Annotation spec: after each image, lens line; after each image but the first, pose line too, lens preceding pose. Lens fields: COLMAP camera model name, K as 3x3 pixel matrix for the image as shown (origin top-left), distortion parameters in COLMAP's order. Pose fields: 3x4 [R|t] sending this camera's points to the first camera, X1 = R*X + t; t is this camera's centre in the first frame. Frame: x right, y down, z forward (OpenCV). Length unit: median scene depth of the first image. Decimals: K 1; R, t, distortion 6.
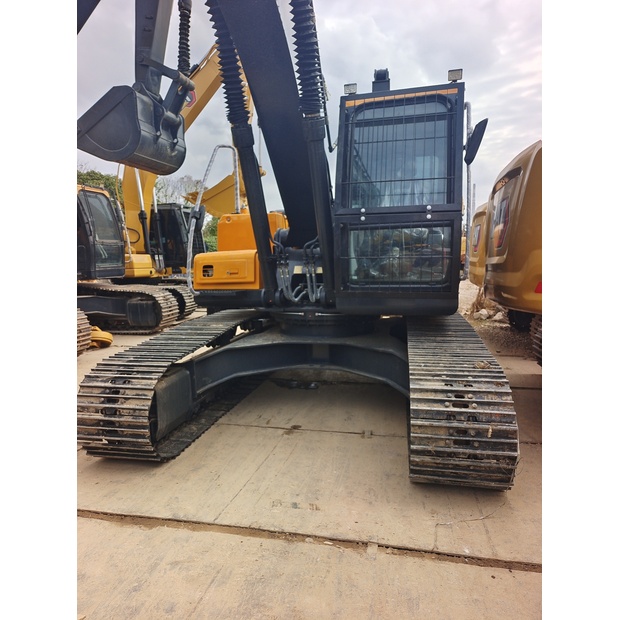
lens RADIAL K [[421.2, 0, 312.0], [0, 421.2, 307.9], [0, 0, 1]] dist [0.044201, -0.035777]
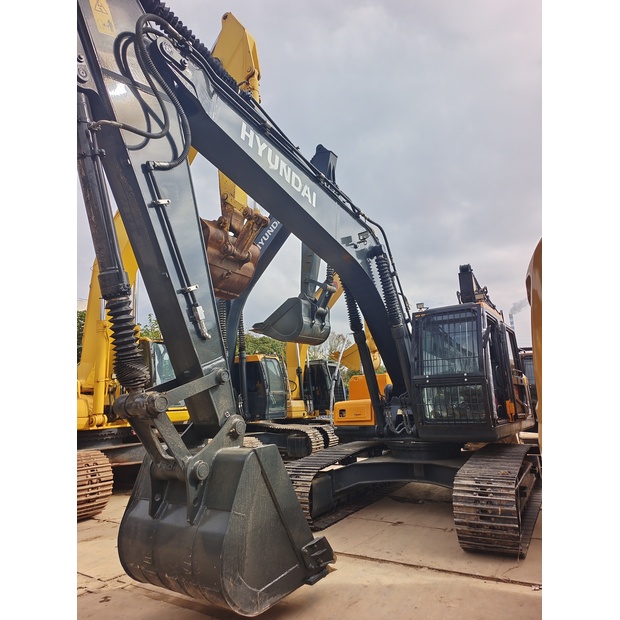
lens RADIAL K [[421.2, 0, 312.2], [0, 421.2, 310.7], [0, 0, 1]] dist [0.044201, -0.035777]
pose [[0.945716, -0.083826, -0.313999, 0.192491], [-0.019939, 0.949378, -0.313503, 0.050254], [0.324383, 0.302746, 0.896170, -0.624975]]
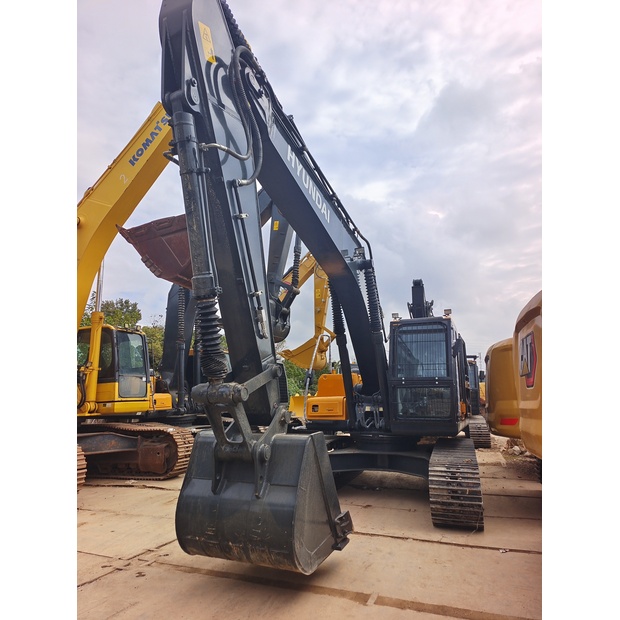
lens RADIAL K [[421.2, 0, 313.0], [0, 421.2, 309.4], [0, 0, 1]] dist [0.044201, -0.035777]
pose [[0.991630, -0.009774, -0.128745, -0.032913], [-0.031448, 0.948818, -0.314253, 0.077646], [0.125227, 0.315672, 0.940569, -0.818961]]
